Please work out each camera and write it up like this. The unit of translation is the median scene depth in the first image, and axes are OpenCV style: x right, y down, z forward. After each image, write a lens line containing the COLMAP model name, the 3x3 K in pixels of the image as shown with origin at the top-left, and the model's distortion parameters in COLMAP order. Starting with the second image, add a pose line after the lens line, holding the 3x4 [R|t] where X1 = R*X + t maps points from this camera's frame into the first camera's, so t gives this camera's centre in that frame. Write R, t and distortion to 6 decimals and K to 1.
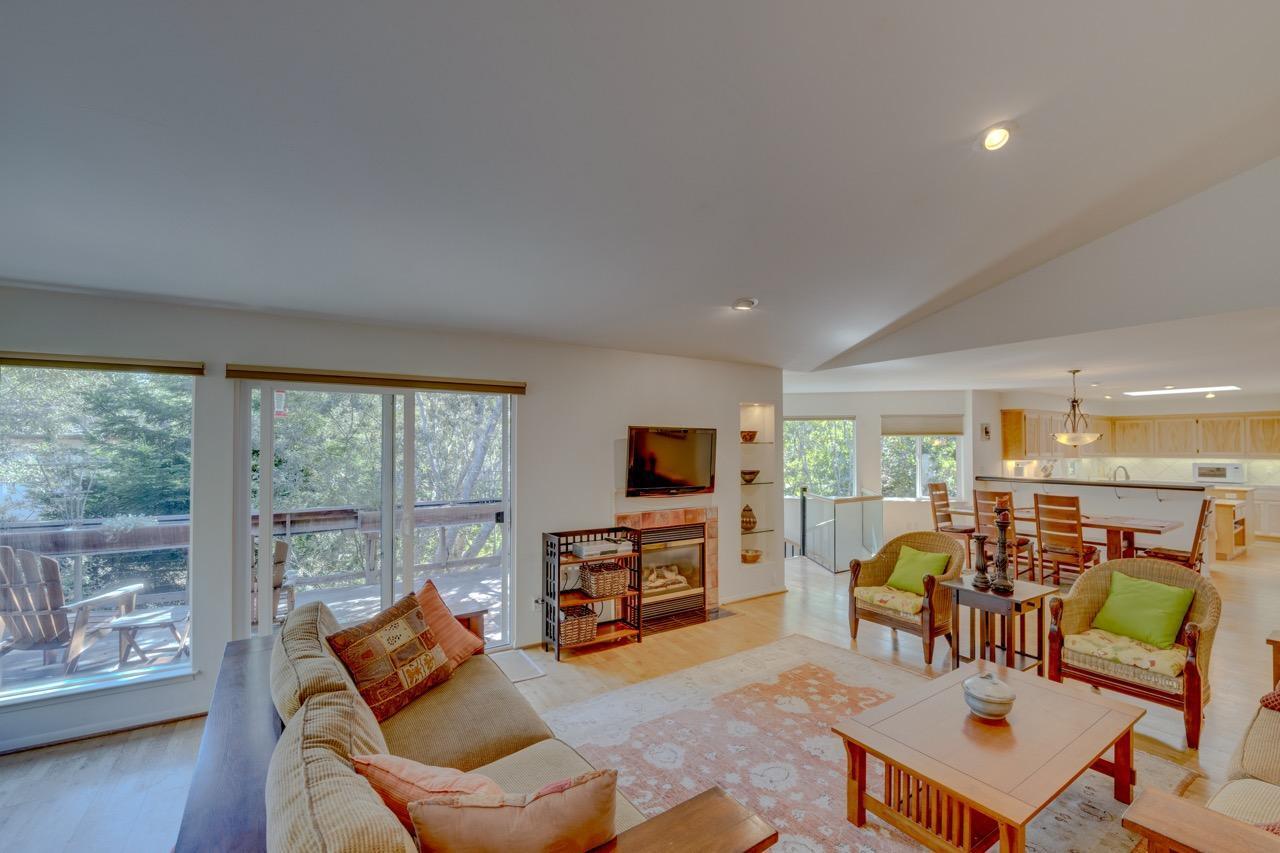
lens RADIAL K [[540.2, 0, 635.4], [0, 540.2, 436.2], [0, 0, 1]] dist [-0.021055, -0.000524]
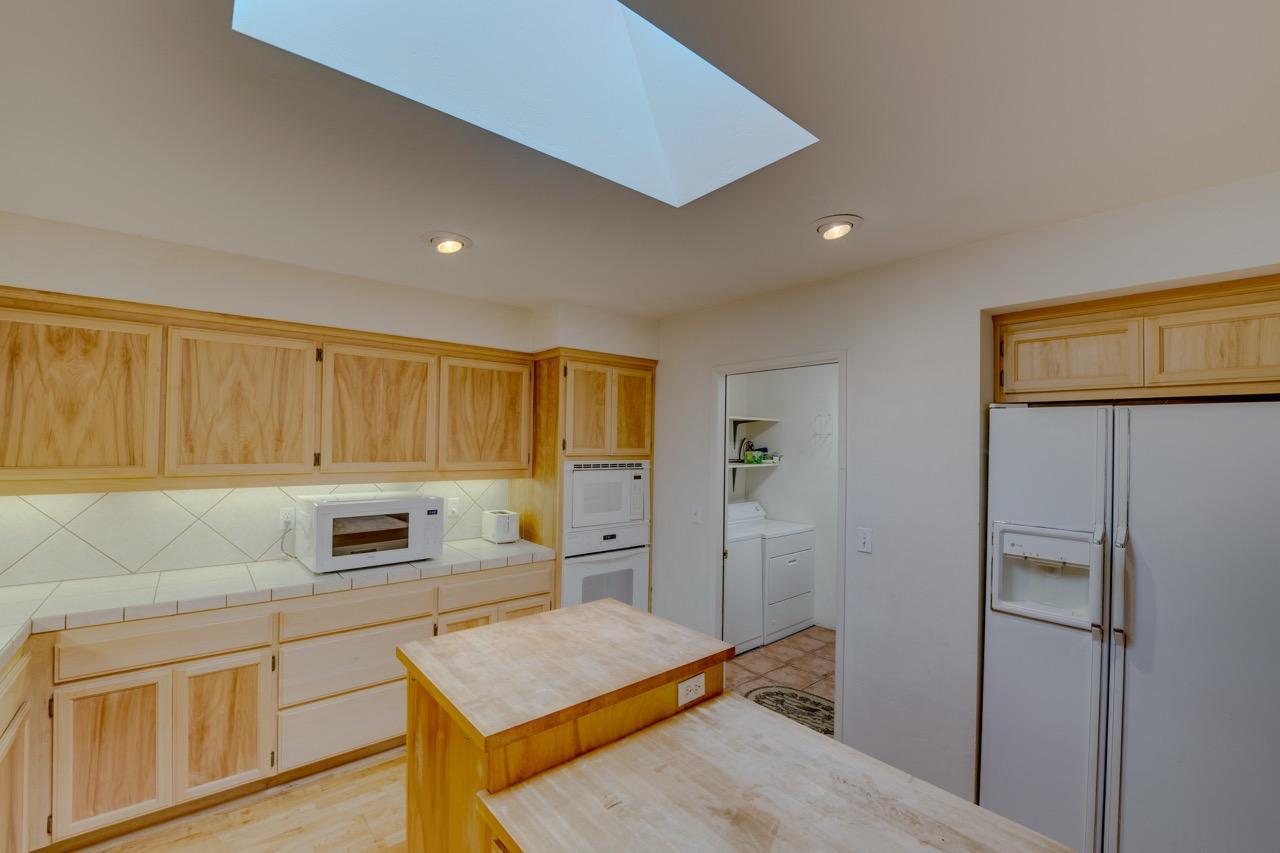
lens RADIAL K [[540.2, 0, 635.4], [0, 540.2, 436.2], [0, 0, 1]] dist [-0.021055, -0.000524]
pose [[-0.145937, -0.003113, 0.989289, 0.767200], [-0.036145, 0.999344, -0.002188, 0.010663], [-0.988633, -0.036077, -0.145954, 0.882763]]
